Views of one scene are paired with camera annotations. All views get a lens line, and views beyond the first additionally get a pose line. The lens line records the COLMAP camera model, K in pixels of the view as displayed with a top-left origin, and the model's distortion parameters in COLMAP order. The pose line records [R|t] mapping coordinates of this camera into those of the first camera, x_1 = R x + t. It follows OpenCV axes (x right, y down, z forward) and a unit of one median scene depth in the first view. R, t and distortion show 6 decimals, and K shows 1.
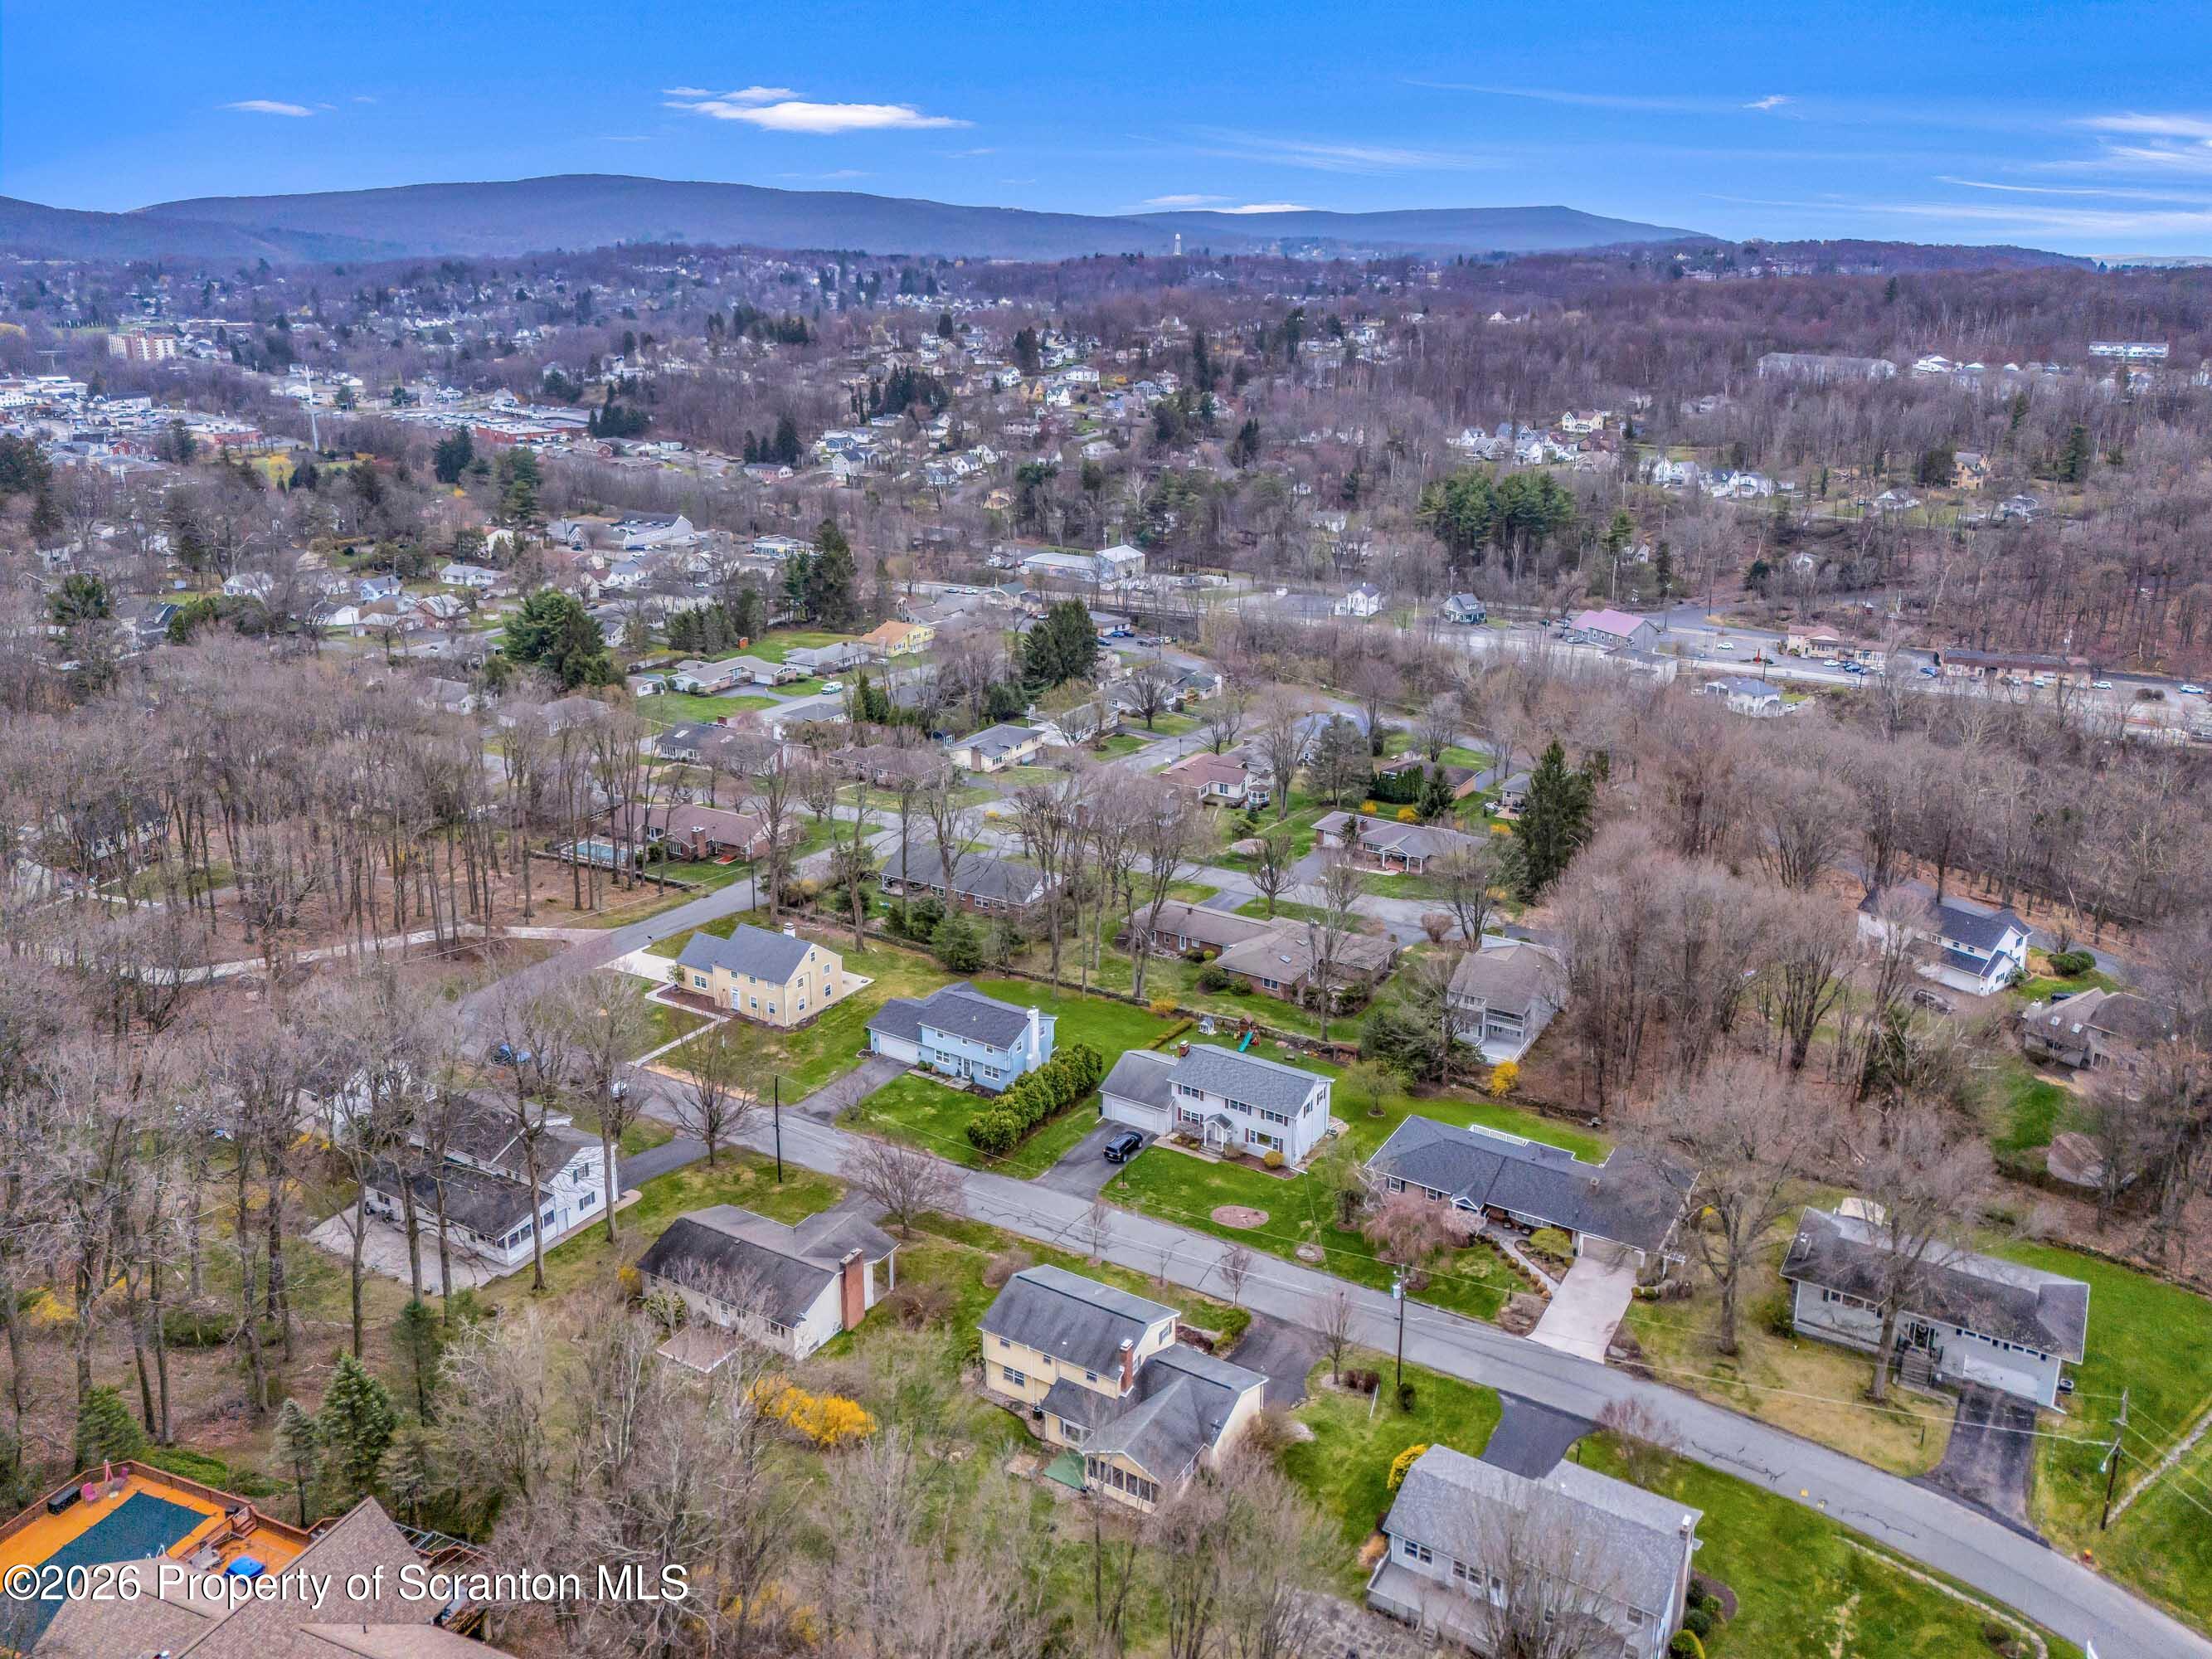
lens RADIAL K [[1731.2, 0, 1121.7], [0, 1731.2, 747.4], [0, 0, 1]] dist [0.072041, -0.090120]
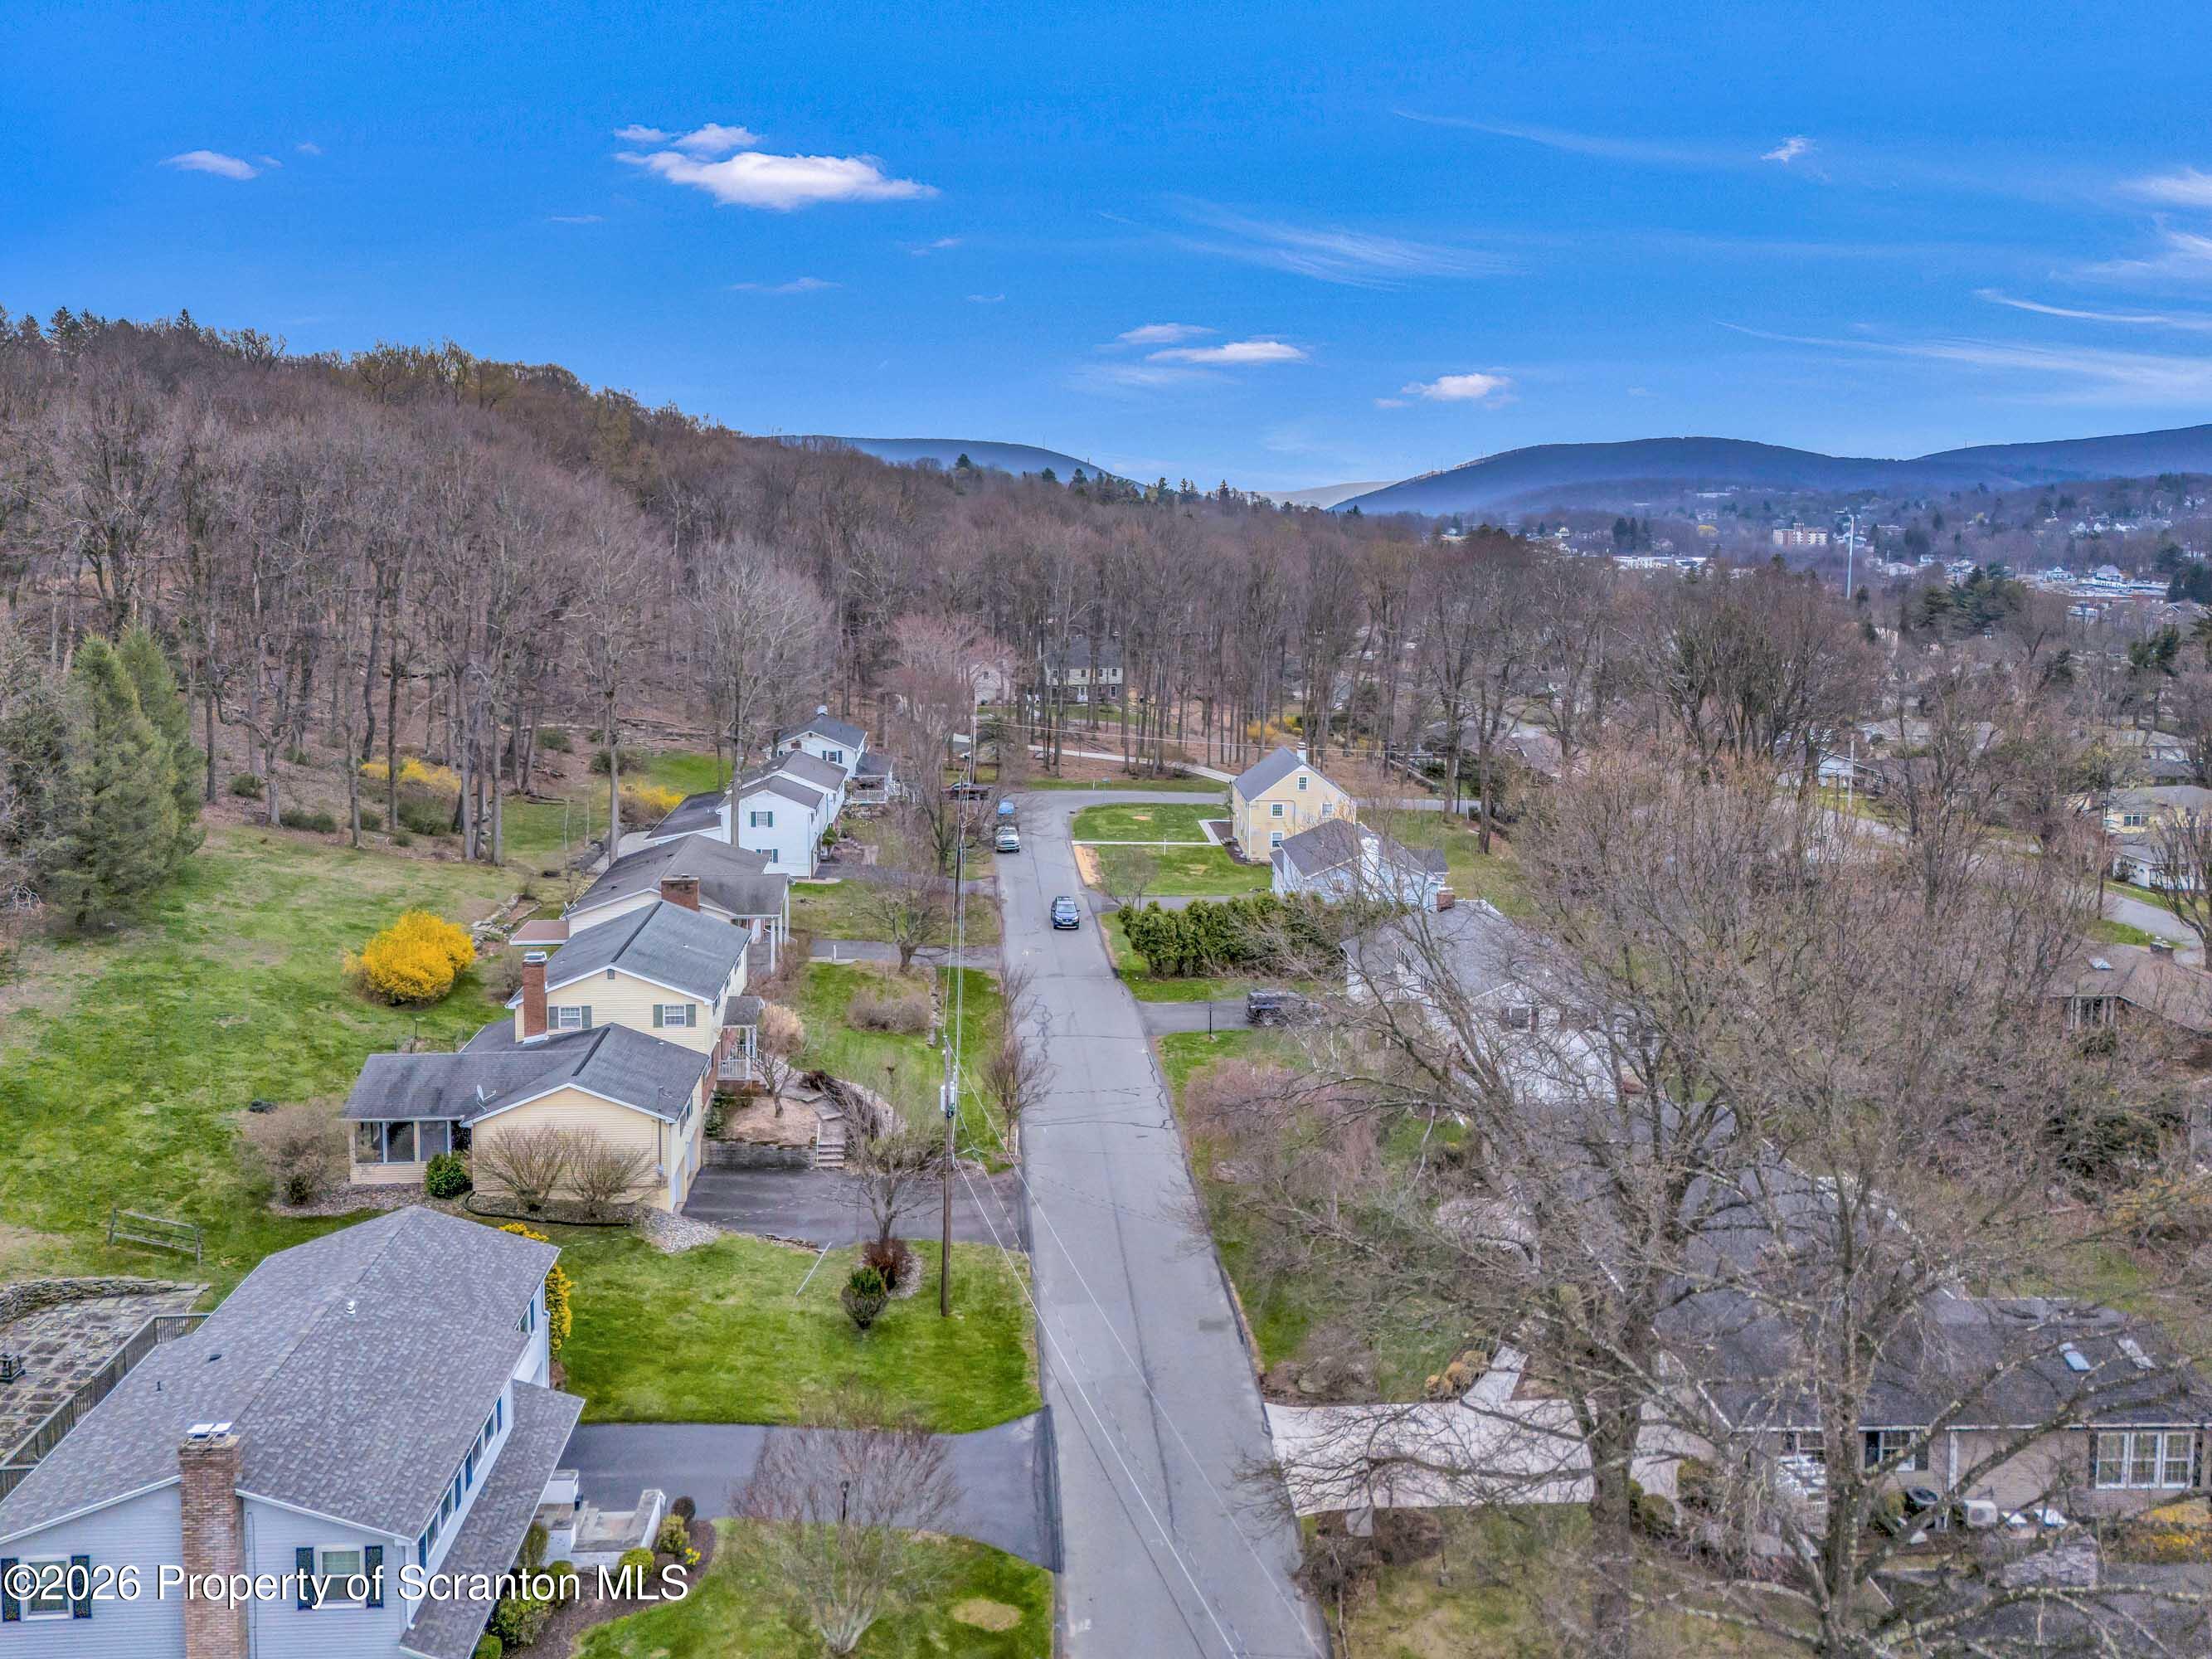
lens RADIAL K [[1693.4, 0, 1105.2], [0, 1693.4, 706.2], [0, 0, 1]] dist [0.069941, -0.068710]
pose [[0.576307, 0.104012, -0.810587, 0.248695], [-0.242328, 0.969009, -0.047948, 0.096412], [0.780479, 0.224061, 0.583652, 0.326748]]
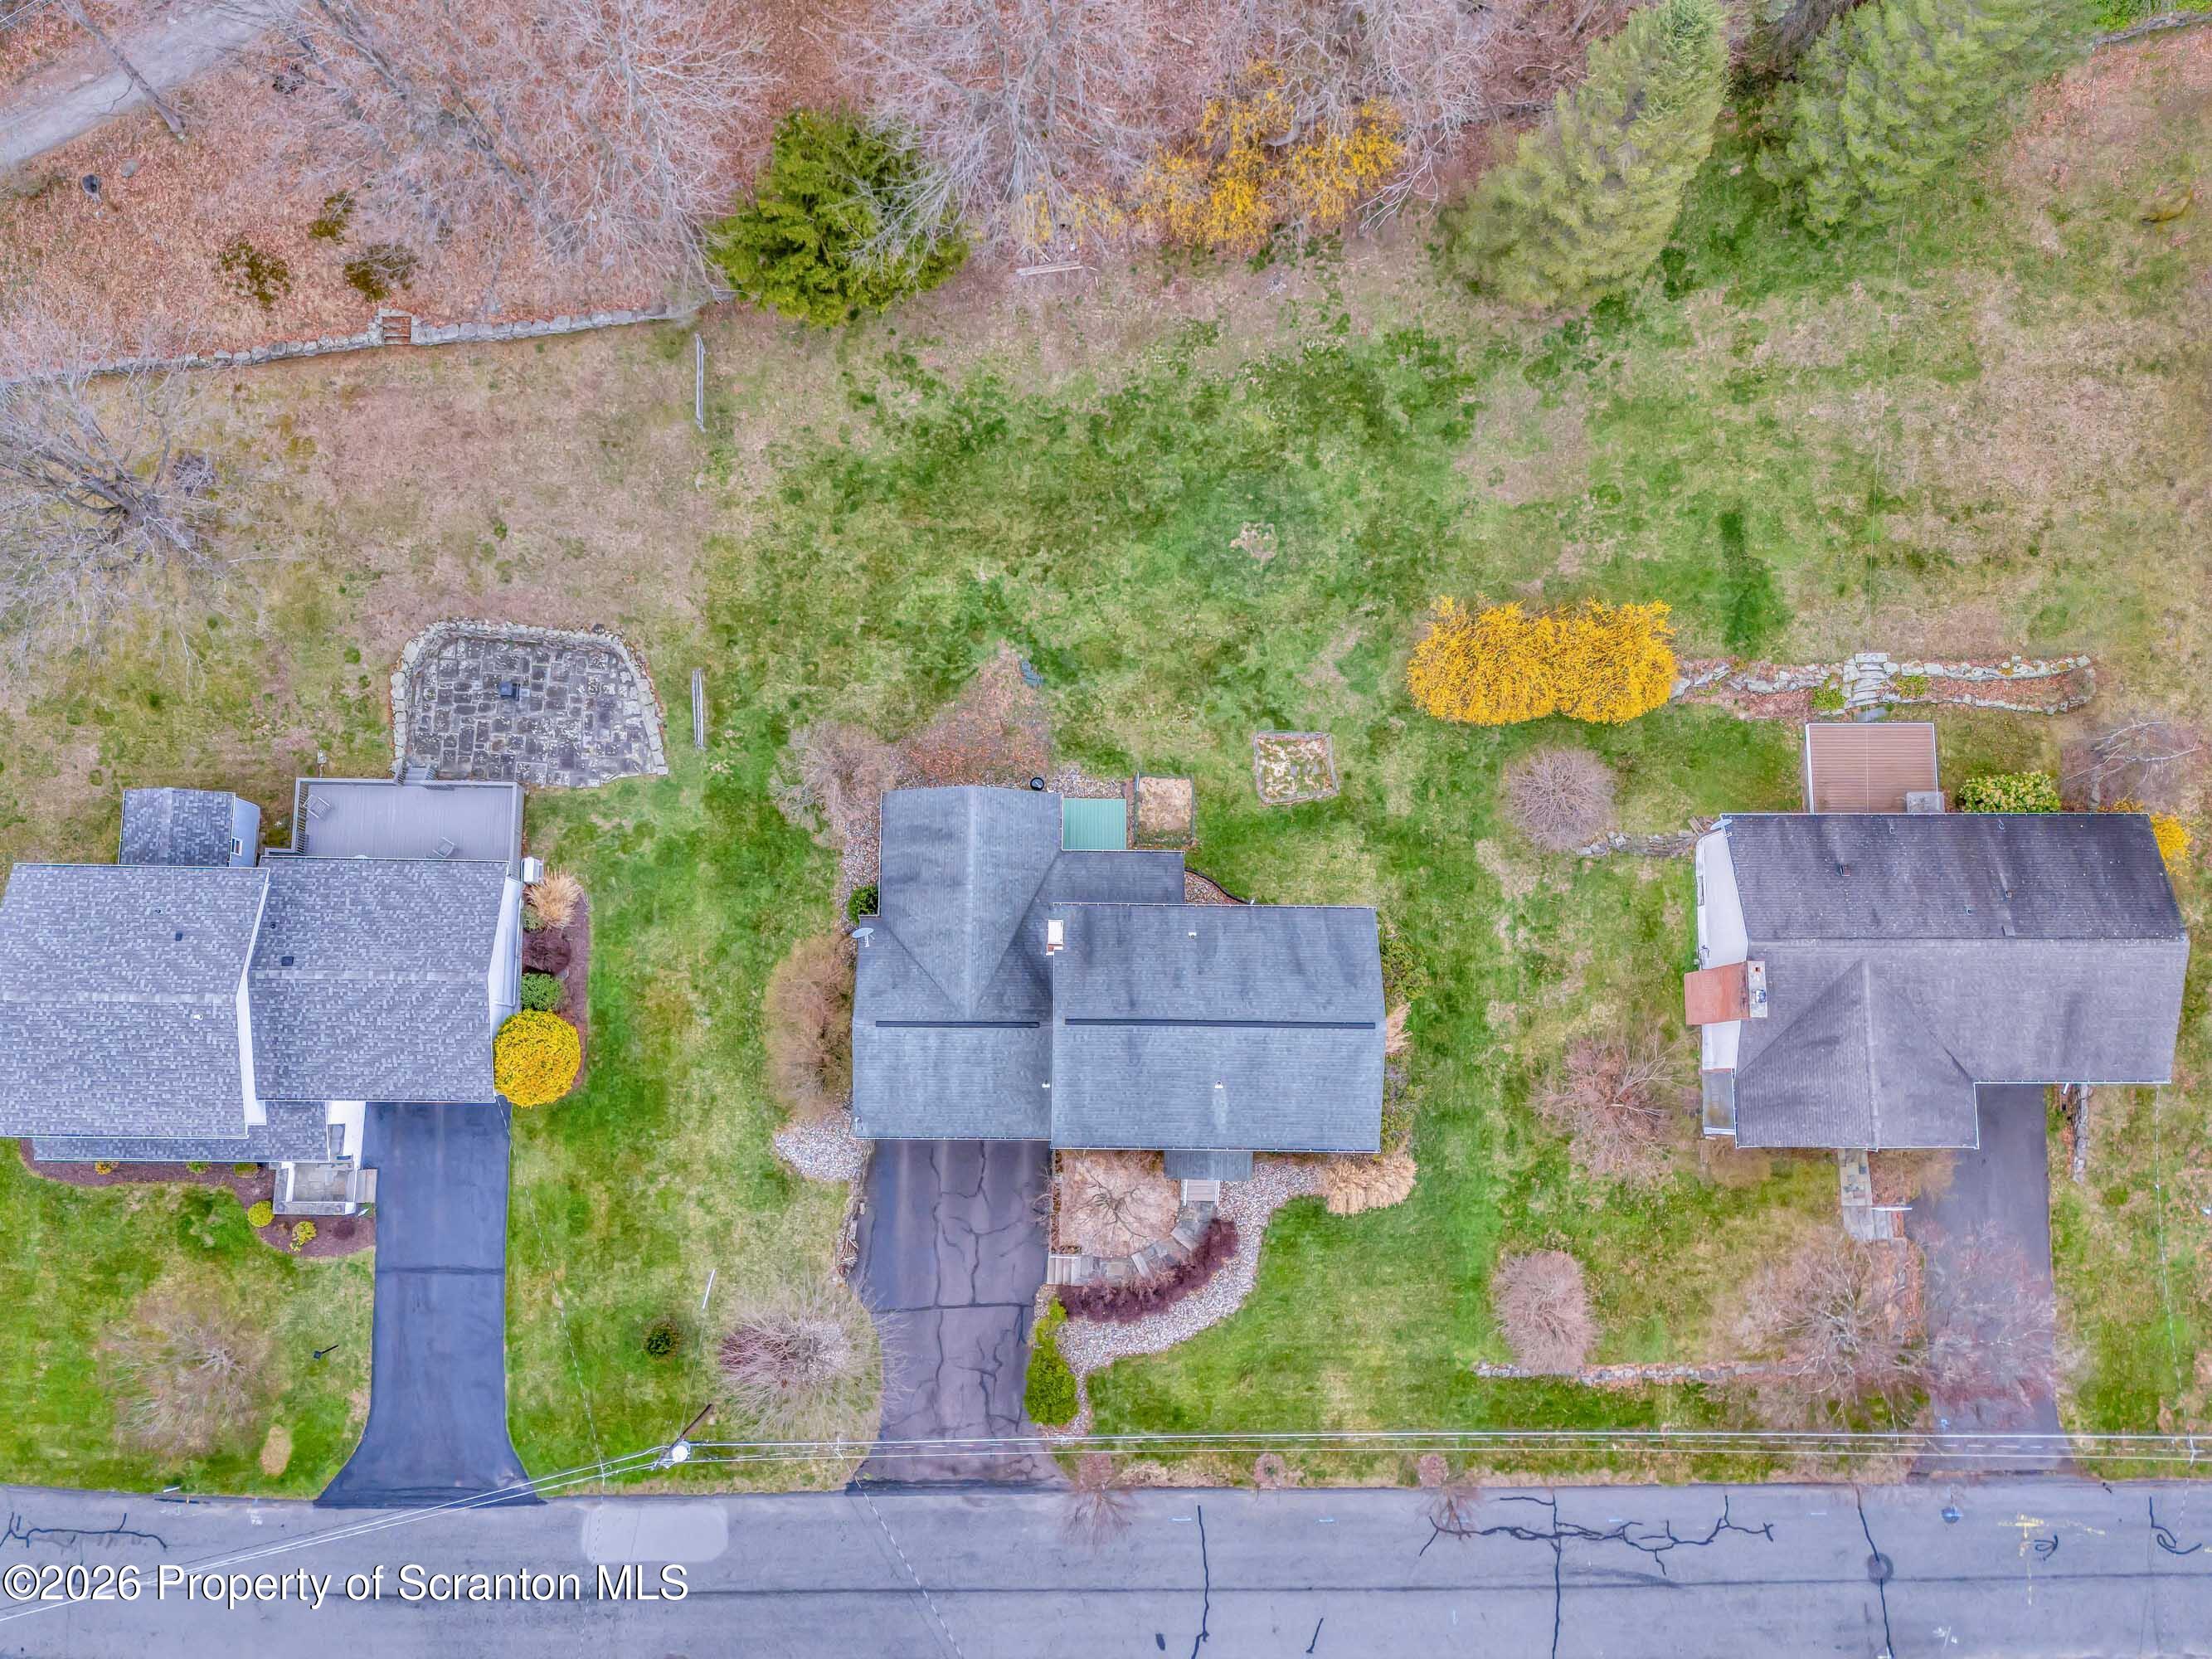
lens RADIAL K [[1643.4, 0, 1062.8], [0, 1643.4, 899.4], [0, 0, 1]] dist [0.064352, -0.042382]
pose [[-0.858165, 0.507505, -0.077405, 0.012789], [-0.165327, -0.130460, 0.977572, -0.052506], [0.486024, 0.851715, 0.195860, 0.374375]]
